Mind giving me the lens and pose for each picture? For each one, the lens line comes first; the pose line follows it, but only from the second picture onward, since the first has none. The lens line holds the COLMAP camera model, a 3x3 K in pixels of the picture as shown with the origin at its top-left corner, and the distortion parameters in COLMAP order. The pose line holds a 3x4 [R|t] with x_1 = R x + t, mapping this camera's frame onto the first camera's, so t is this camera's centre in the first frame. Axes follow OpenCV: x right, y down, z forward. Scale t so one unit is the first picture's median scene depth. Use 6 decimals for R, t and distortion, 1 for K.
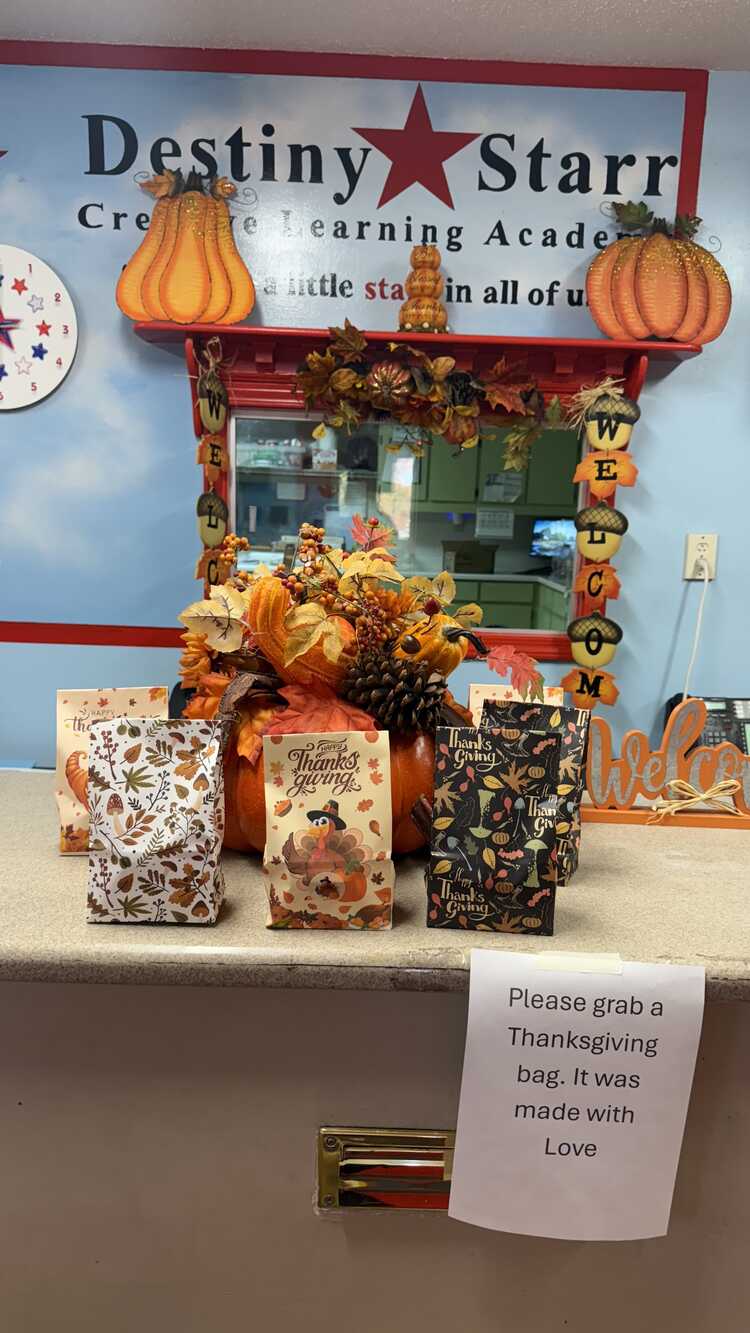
lens RADIAL K [[1017.3, 0, 382.5], [0, 1017.3, 672.7], [0, 0, 1]] dist [0.062568, -0.161018]
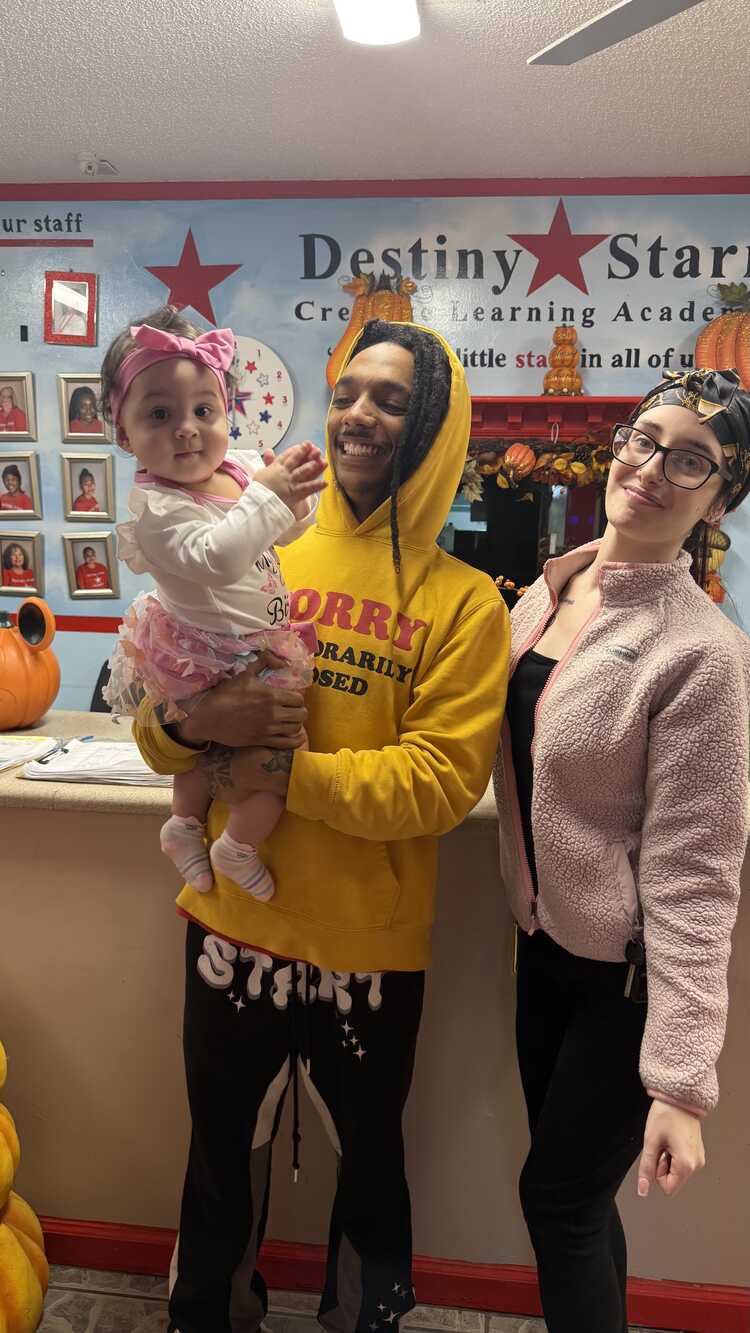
lens RADIAL K [[1017.3, 0, 368.1], [0, 1017.3, 680.9], [0, 0, 1]] dist [0.062568, -0.161018]
pose [[0.991012, 0.007608, -0.133554, -0.026716], [-0.006608, 0.999947, 0.007930, 0.014934], [0.133607, -0.006977, 0.991010, -0.289530]]
